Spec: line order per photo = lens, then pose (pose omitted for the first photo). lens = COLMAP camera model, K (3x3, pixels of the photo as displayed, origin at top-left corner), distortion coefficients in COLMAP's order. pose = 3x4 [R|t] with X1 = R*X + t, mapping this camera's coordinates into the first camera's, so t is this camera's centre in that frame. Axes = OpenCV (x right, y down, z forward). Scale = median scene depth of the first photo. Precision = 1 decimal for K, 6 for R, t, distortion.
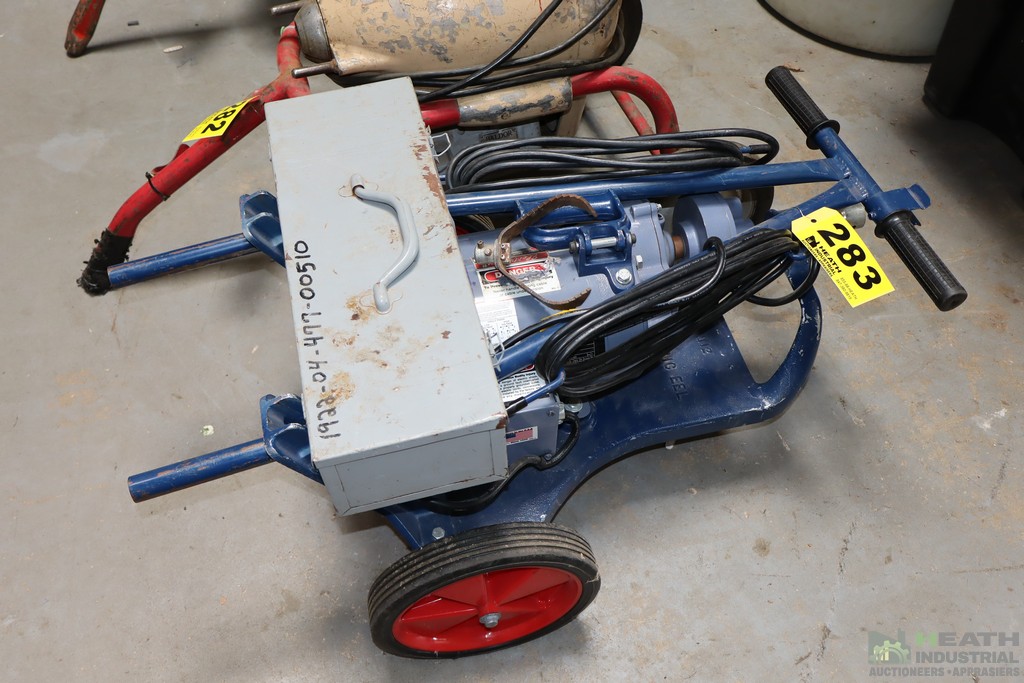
lens RADIAL K [[926.3, 0, 512.0], [0, 926.3, 341.5], [0, 0, 1]] dist [0.004877, -0.012418]
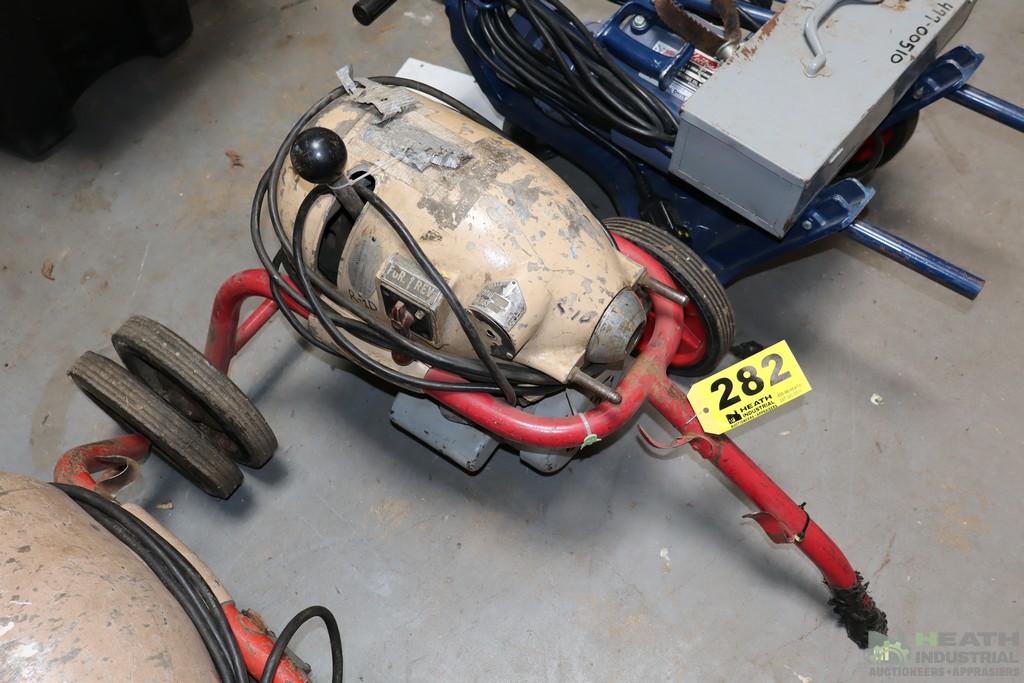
lens RADIAL K [[944.0, 0, 512.0], [0, 944.0, 341.5], [0, 0, 1]] dist [-0.000228, 0.005829]
pose [[-0.590048, -0.691292, 0.417083, -0.691266], [0.651276, -0.102229, 0.751923, -1.370708], [-0.477161, 0.715307, 0.510542, 0.869928]]
